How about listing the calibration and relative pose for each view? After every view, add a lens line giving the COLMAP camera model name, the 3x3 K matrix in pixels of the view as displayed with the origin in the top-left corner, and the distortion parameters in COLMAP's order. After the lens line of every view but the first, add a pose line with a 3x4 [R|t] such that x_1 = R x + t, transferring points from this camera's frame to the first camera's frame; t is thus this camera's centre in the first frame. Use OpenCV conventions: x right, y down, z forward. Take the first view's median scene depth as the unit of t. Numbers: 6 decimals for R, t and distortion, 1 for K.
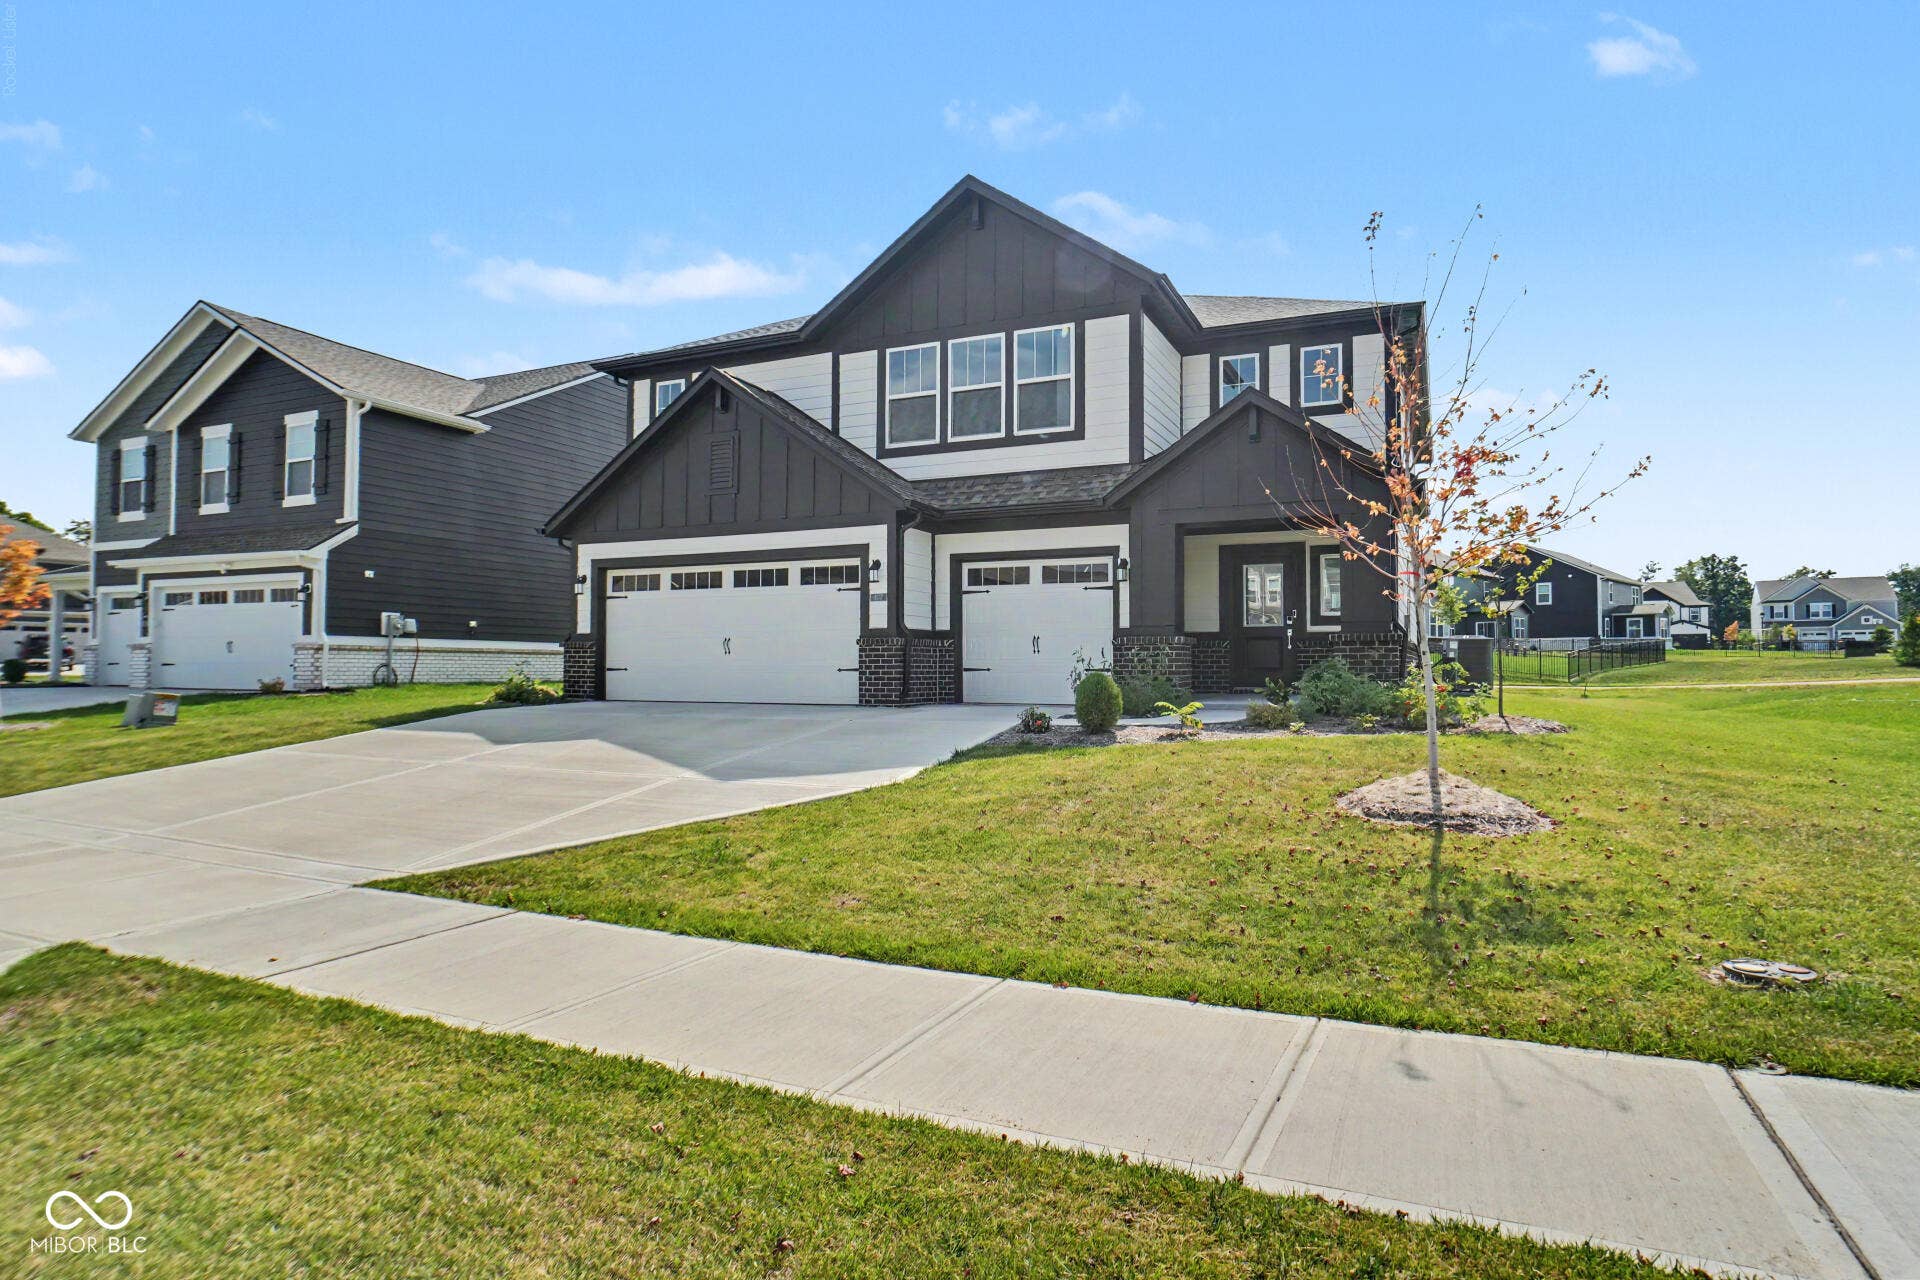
lens RADIAL K [[1039.9, 0, 960.0], [0, 1039.9, 640.0], [0, 0, 1]] dist [-0.032845, 0.000187]
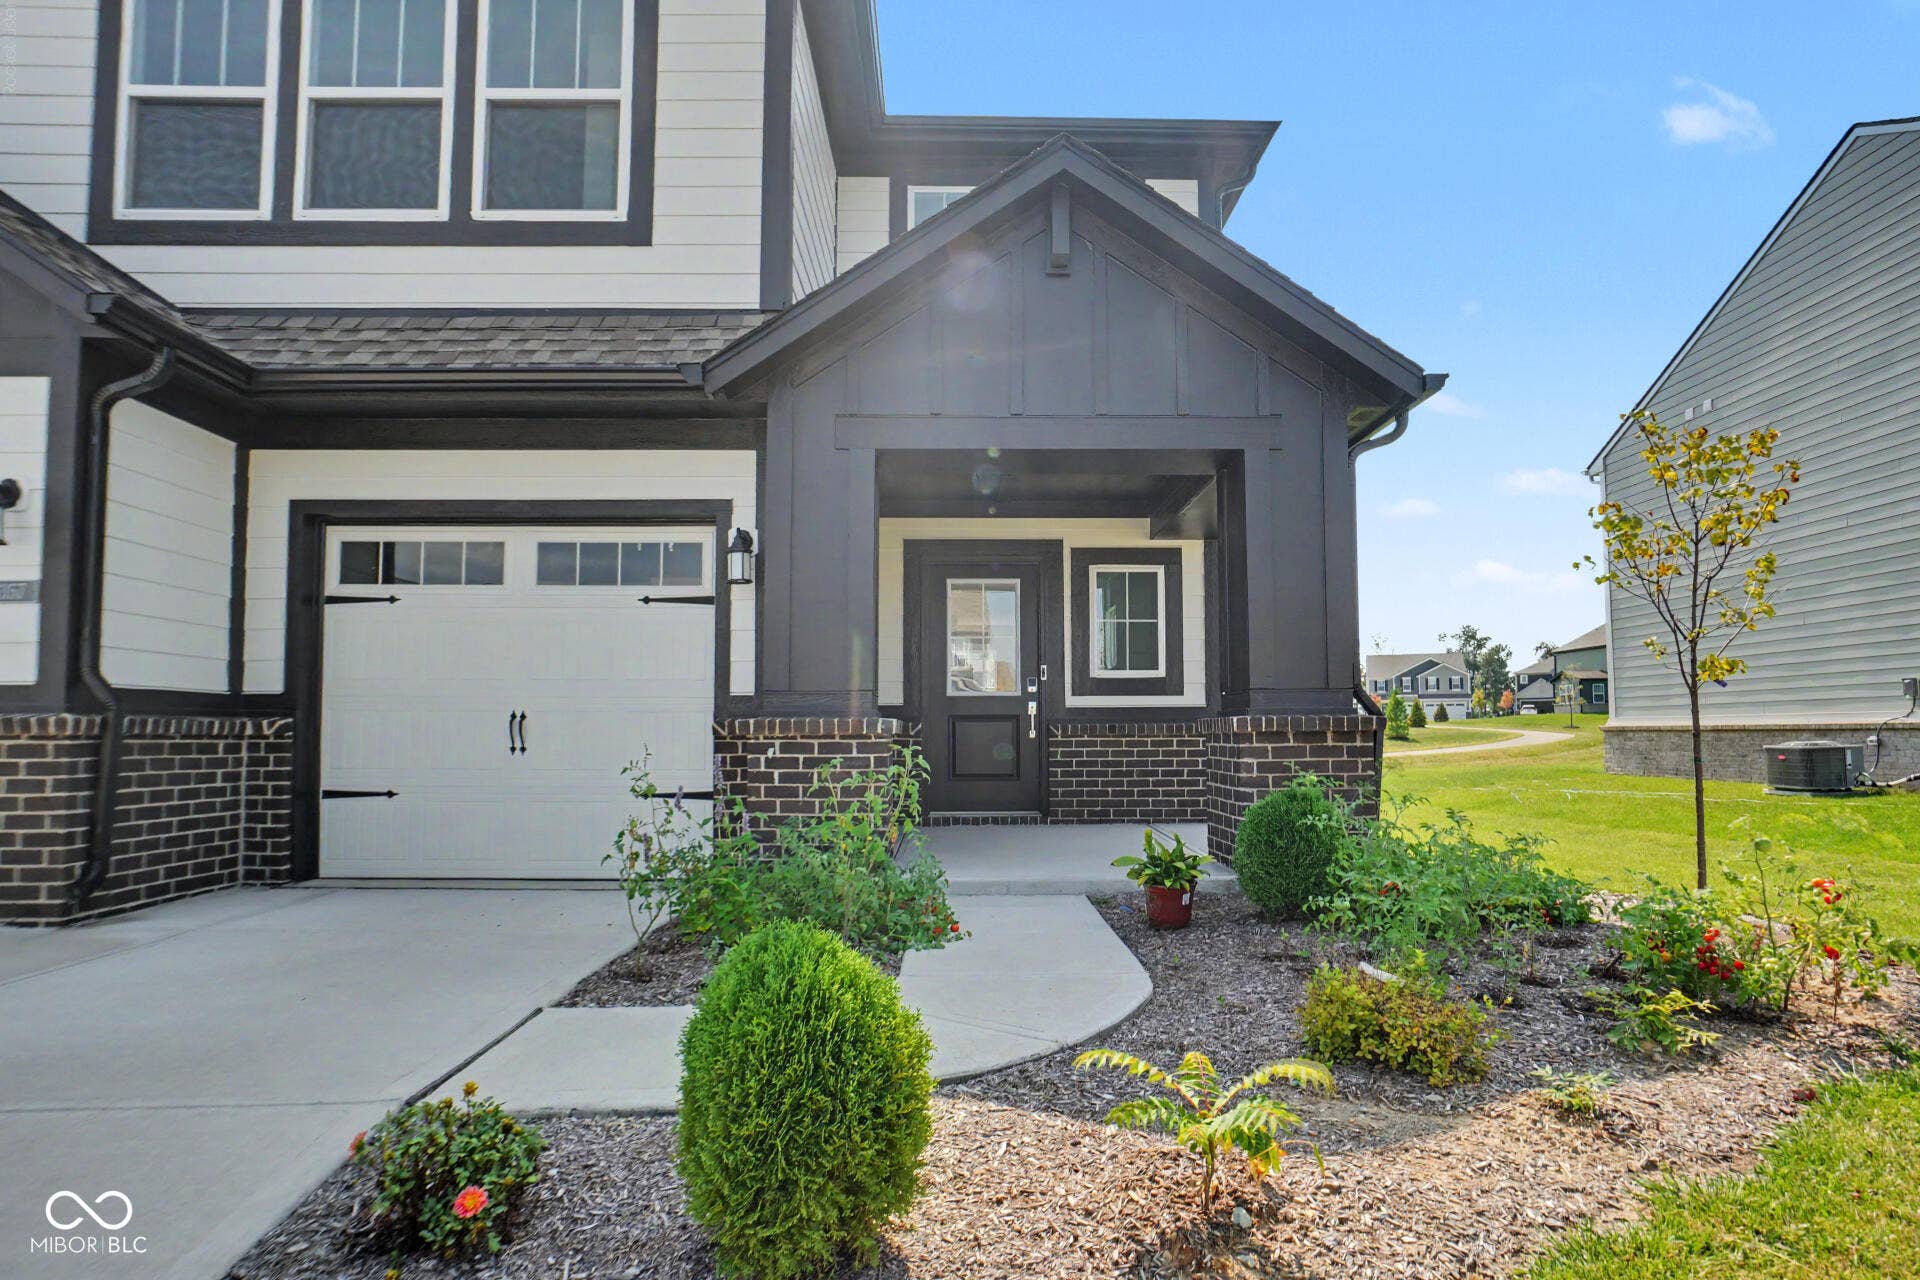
lens RADIAL K [[1042.9, 0, 960.2], [0, 1042.9, 682.6], [0, 0, 1]] dist [-0.022952, 0.000630]
pose [[0.900457, 0.019777, 0.434496, 0.052050], [-0.009131, 0.999605, -0.026576, -0.005841], [-0.434850, 0.019963, 0.900282, 0.555425]]
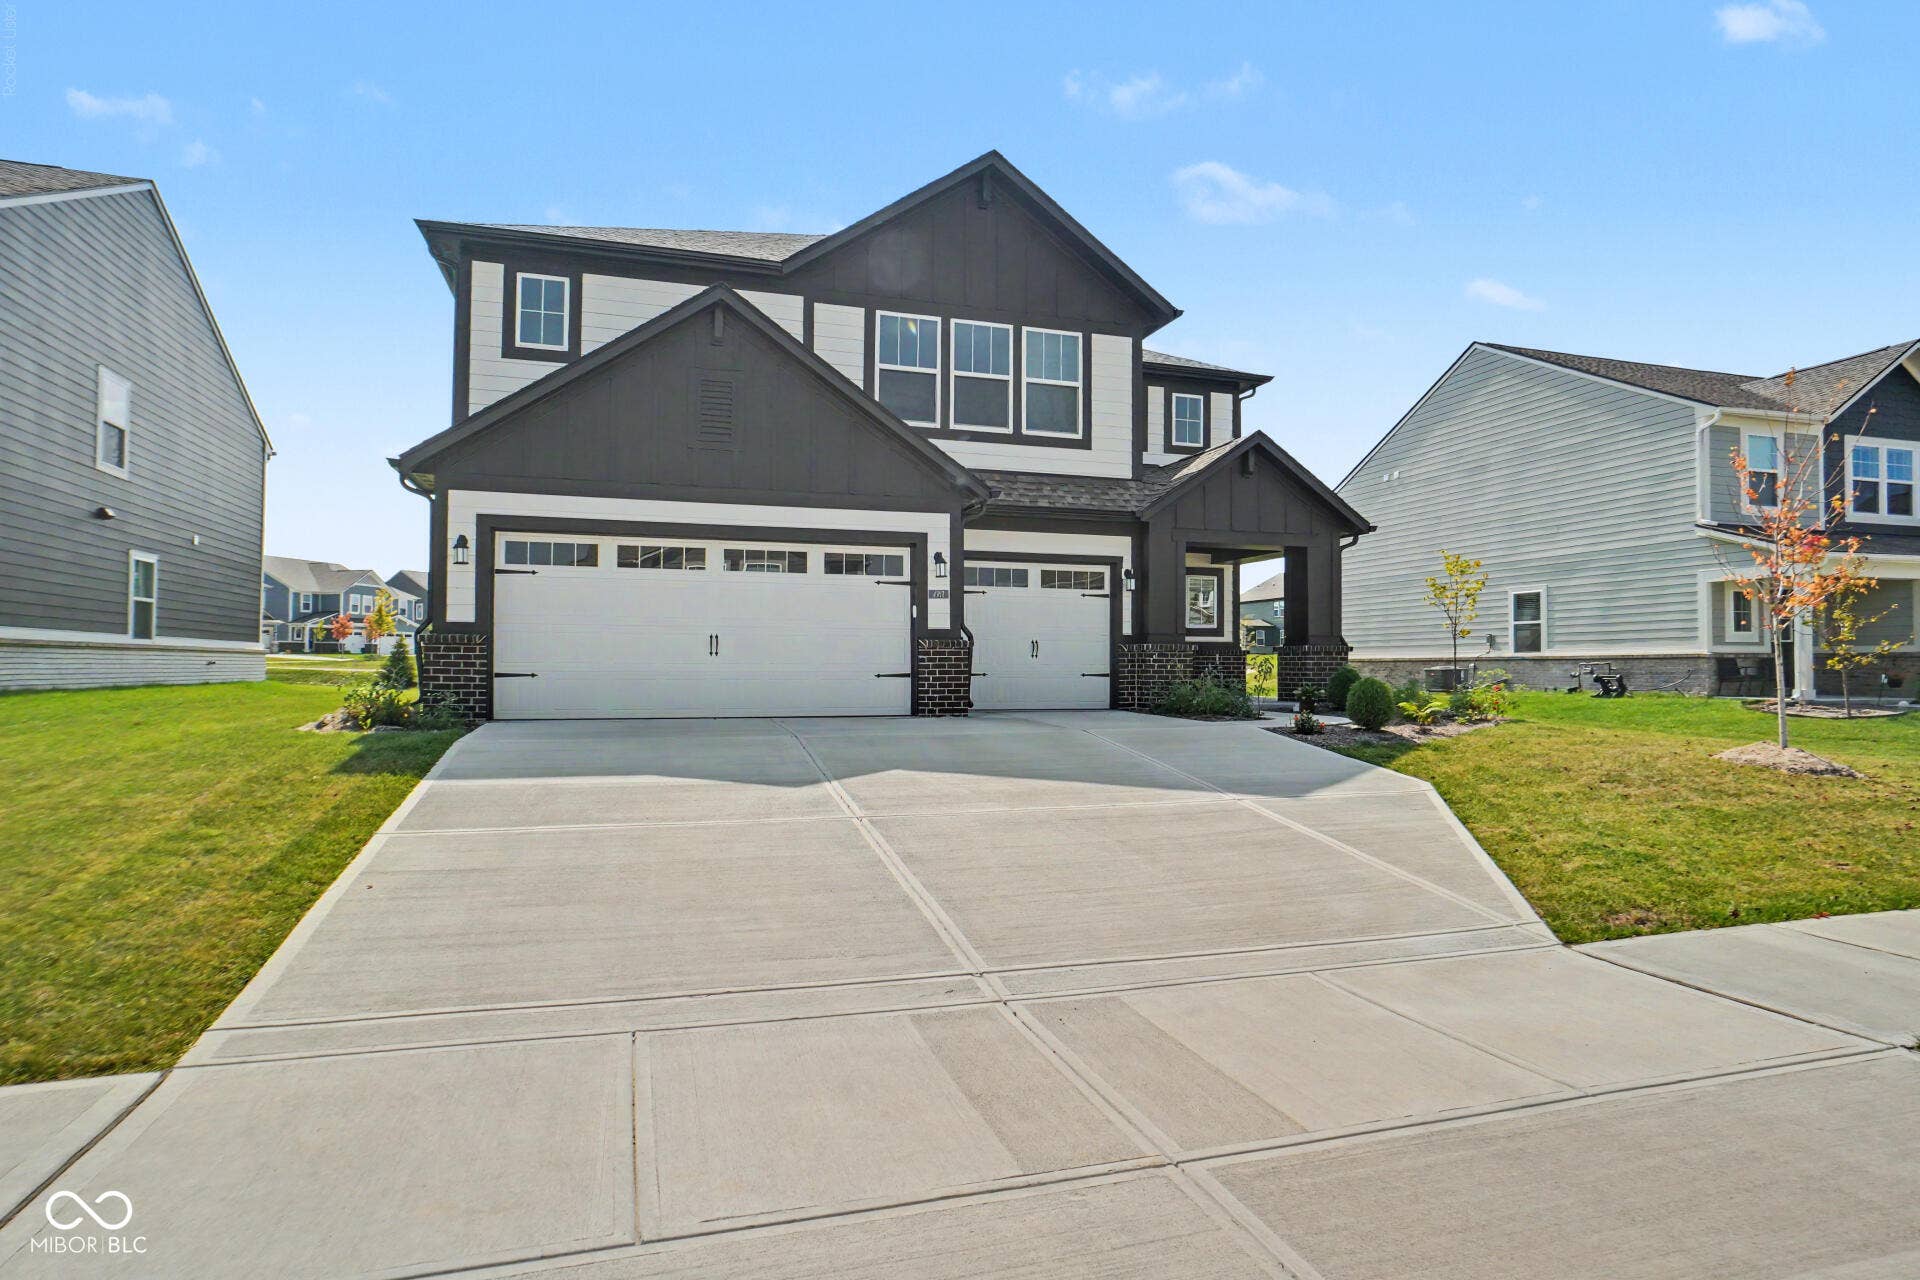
lens RADIAL K [[1039.9, 0, 960.0], [0, 1039.9, 640.0], [0, 0, 1]] dist [-0.032845, 0.000187]
pose [[0.742313, 0.018391, 0.669801, -0.640030], [-0.020015, 0.999786, -0.005271, 0.002382], [-0.669754, -0.009493, 0.742522, 0.316034]]
